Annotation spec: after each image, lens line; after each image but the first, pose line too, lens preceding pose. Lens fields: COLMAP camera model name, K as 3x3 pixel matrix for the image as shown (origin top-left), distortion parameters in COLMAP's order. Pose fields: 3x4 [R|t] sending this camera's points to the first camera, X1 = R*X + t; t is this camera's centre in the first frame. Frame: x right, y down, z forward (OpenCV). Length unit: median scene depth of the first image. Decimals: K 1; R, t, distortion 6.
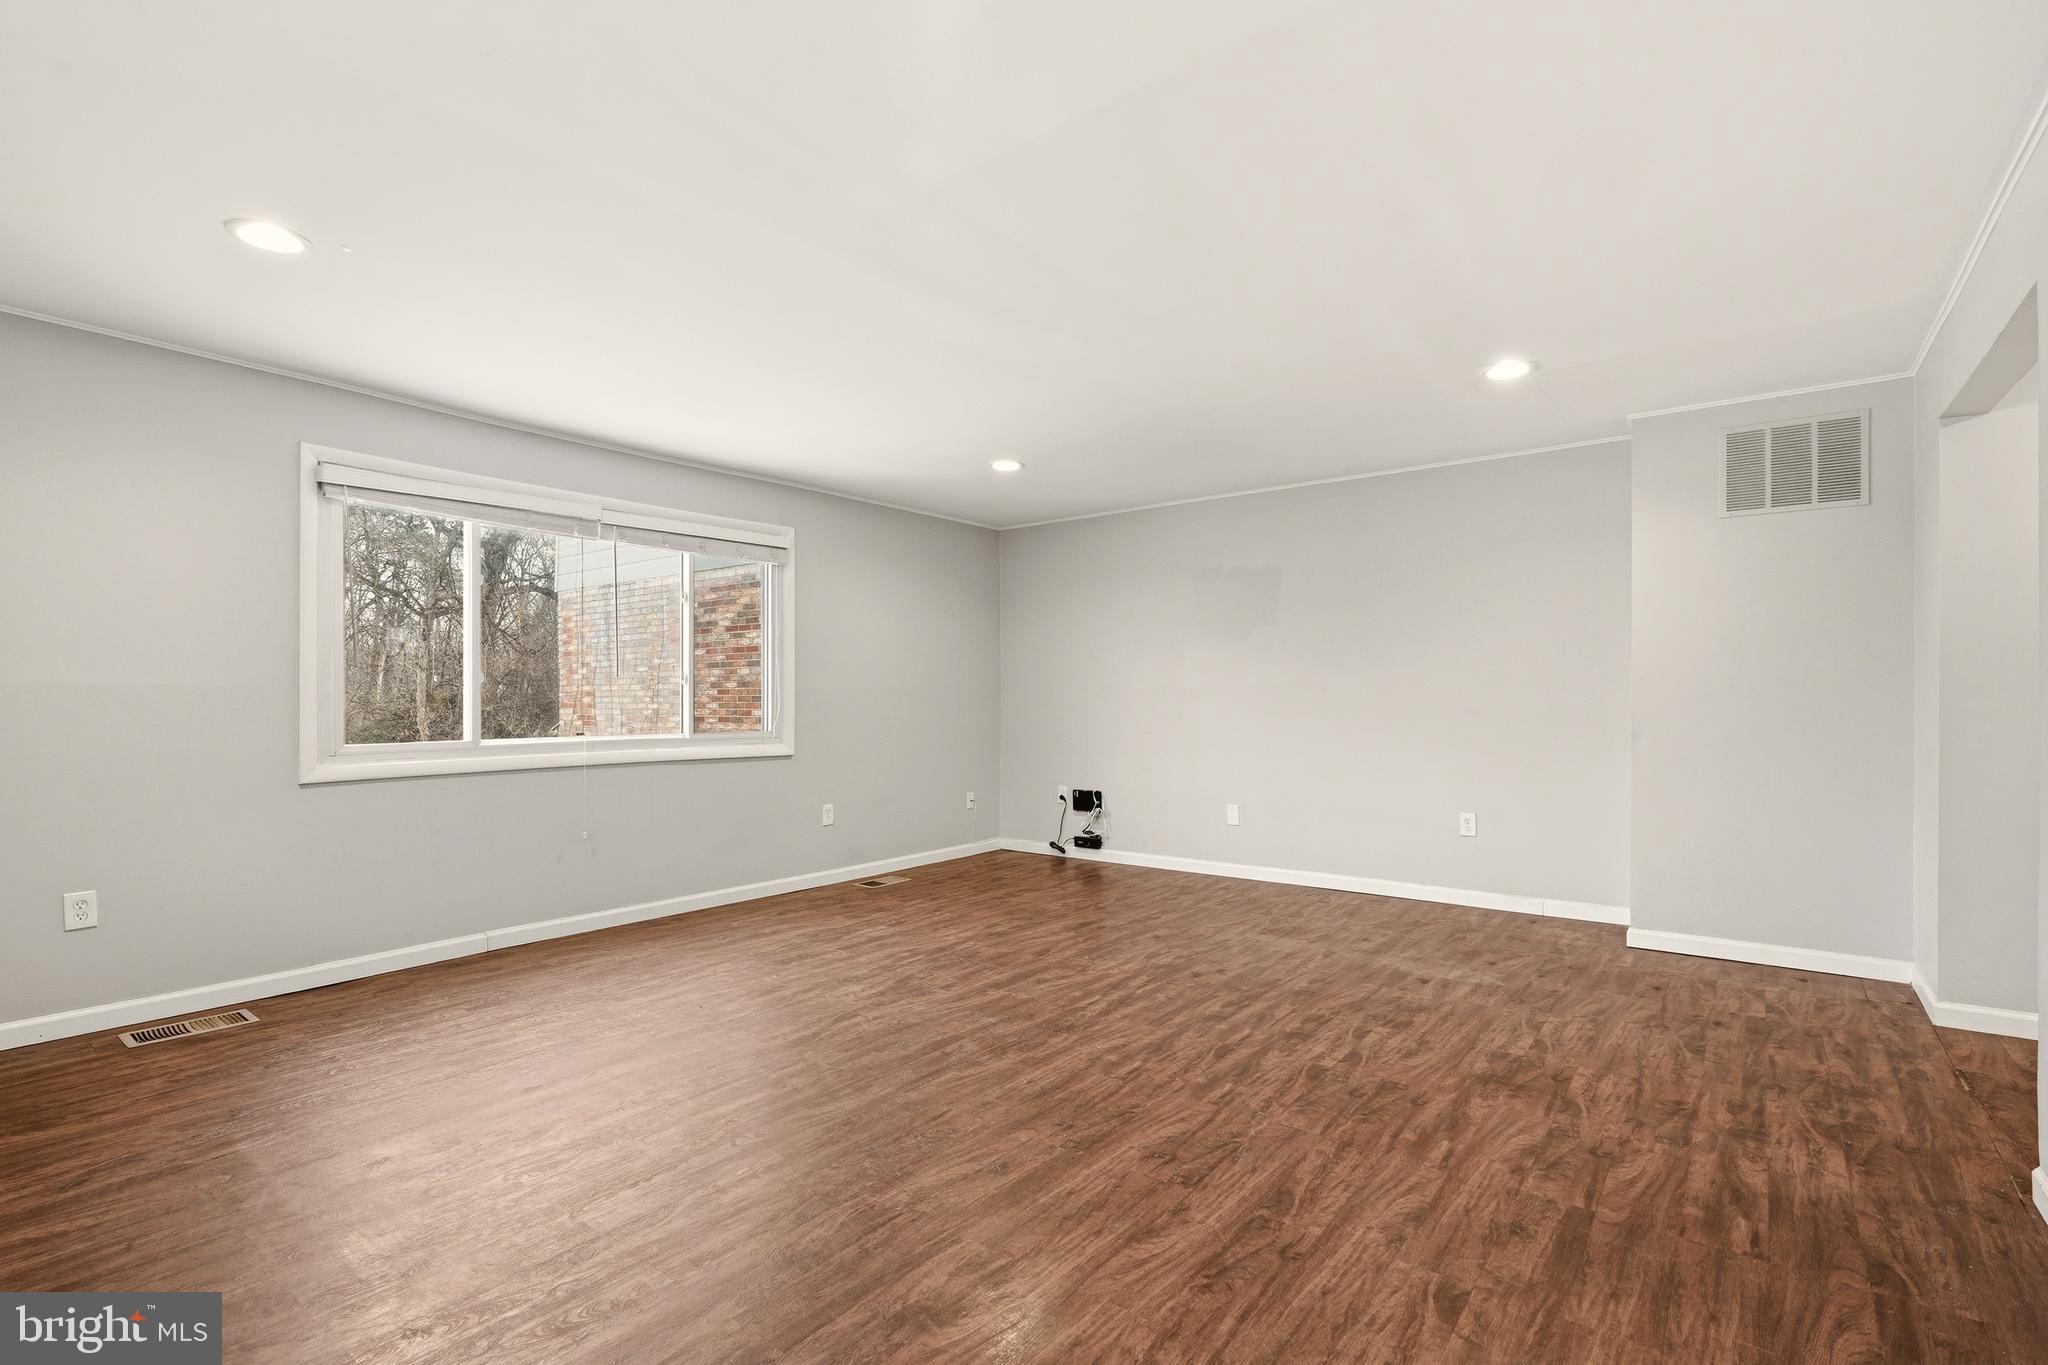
lens RADIAL K [[943.5, 0, 1040.5], [0, 943.5, 698.5], [0, 0, 1]] dist [-0.009044, 0.003698]
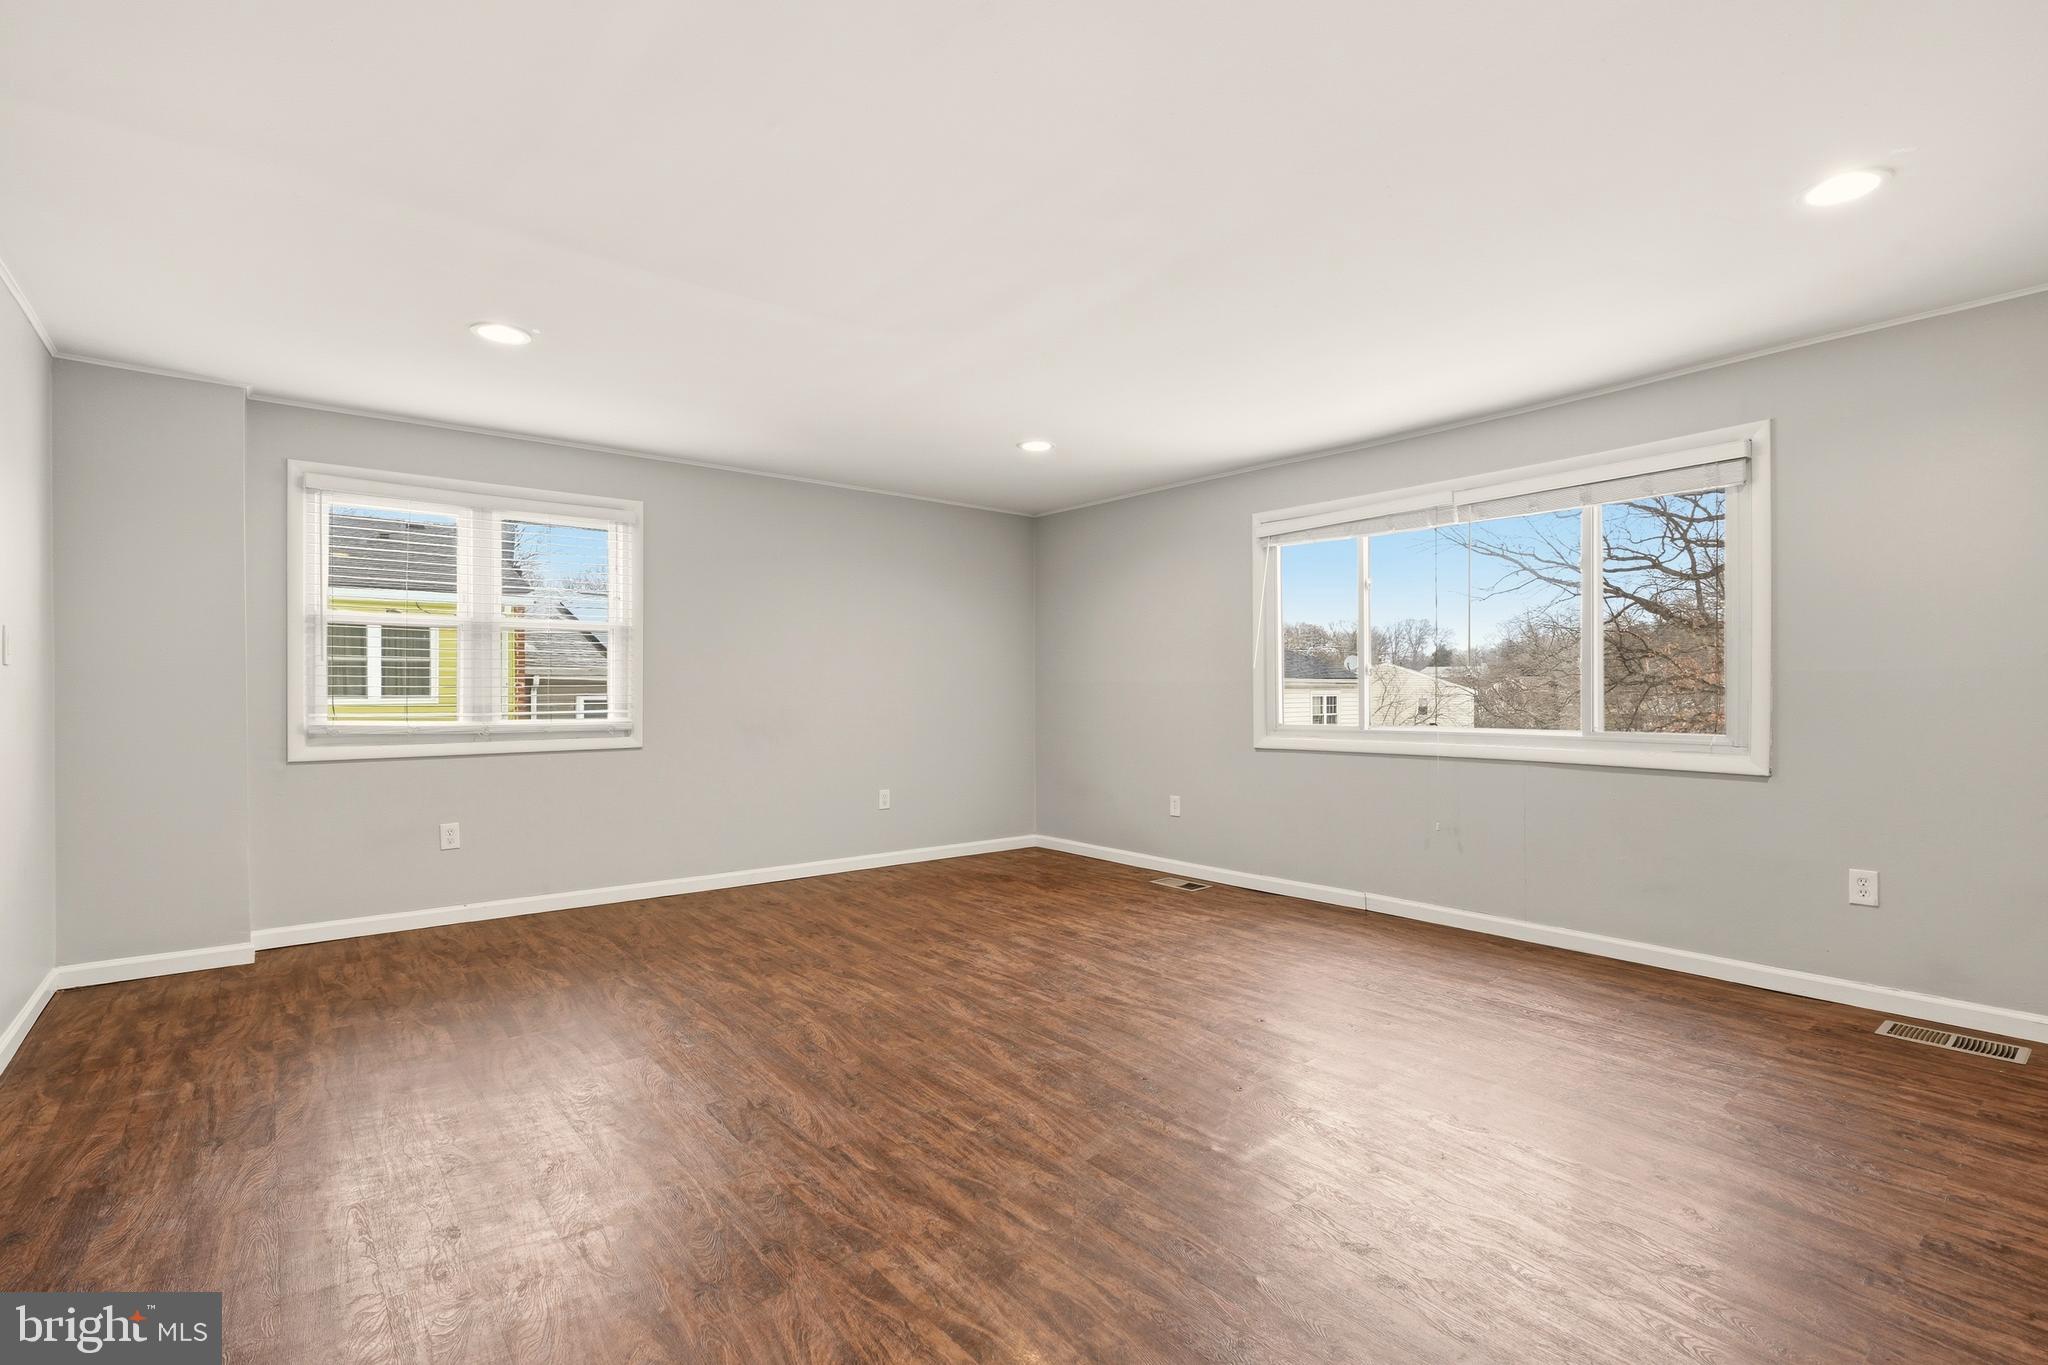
lens RADIAL K [[943.5, 0, 1014.8], [0, 943.5, 680.5], [0, 0, 1]] dist [-0.009044, 0.003698]
pose [[-0.245747, -0.012565, -0.969253, 0.739541], [0.003577, 0.999897, -0.013870, 0.003828], [0.969327, -0.006875, -0.245677, 1.020786]]
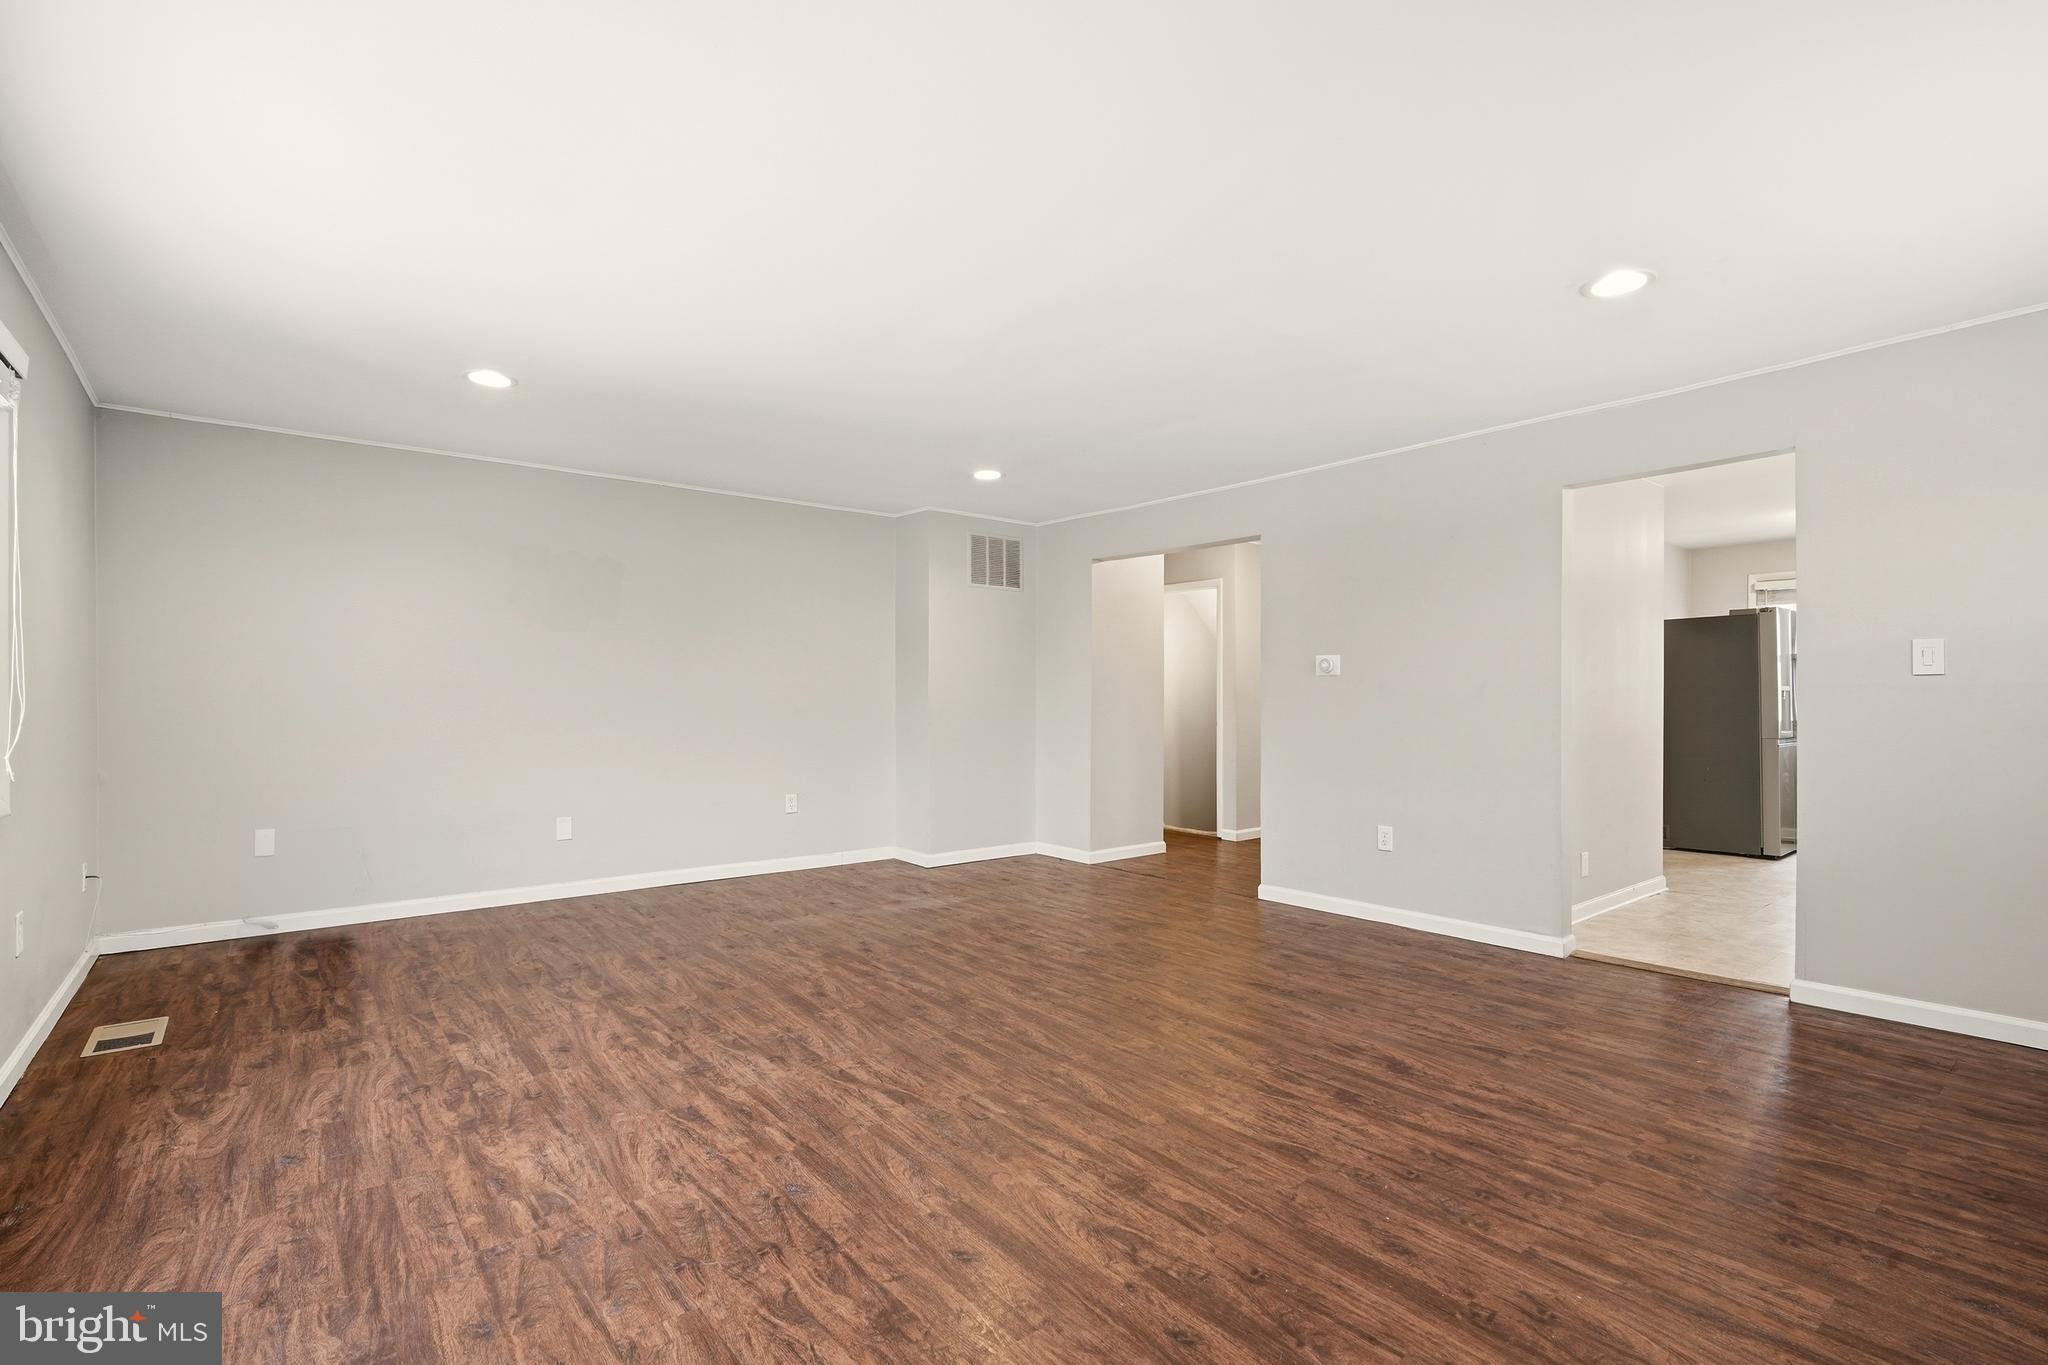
lens RADIAL K [[943.5, 0, 1022.1], [0, 943.5, 692.0], [0, 0, 1]] dist [-0.009044, 0.003698]
pose [[0.235272, 0.009706, 0.971881, -0.927135], [-0.002195, 0.999953, -0.009455, 0.002762], [-0.971927, 0.000091, 0.235282, 0.607961]]
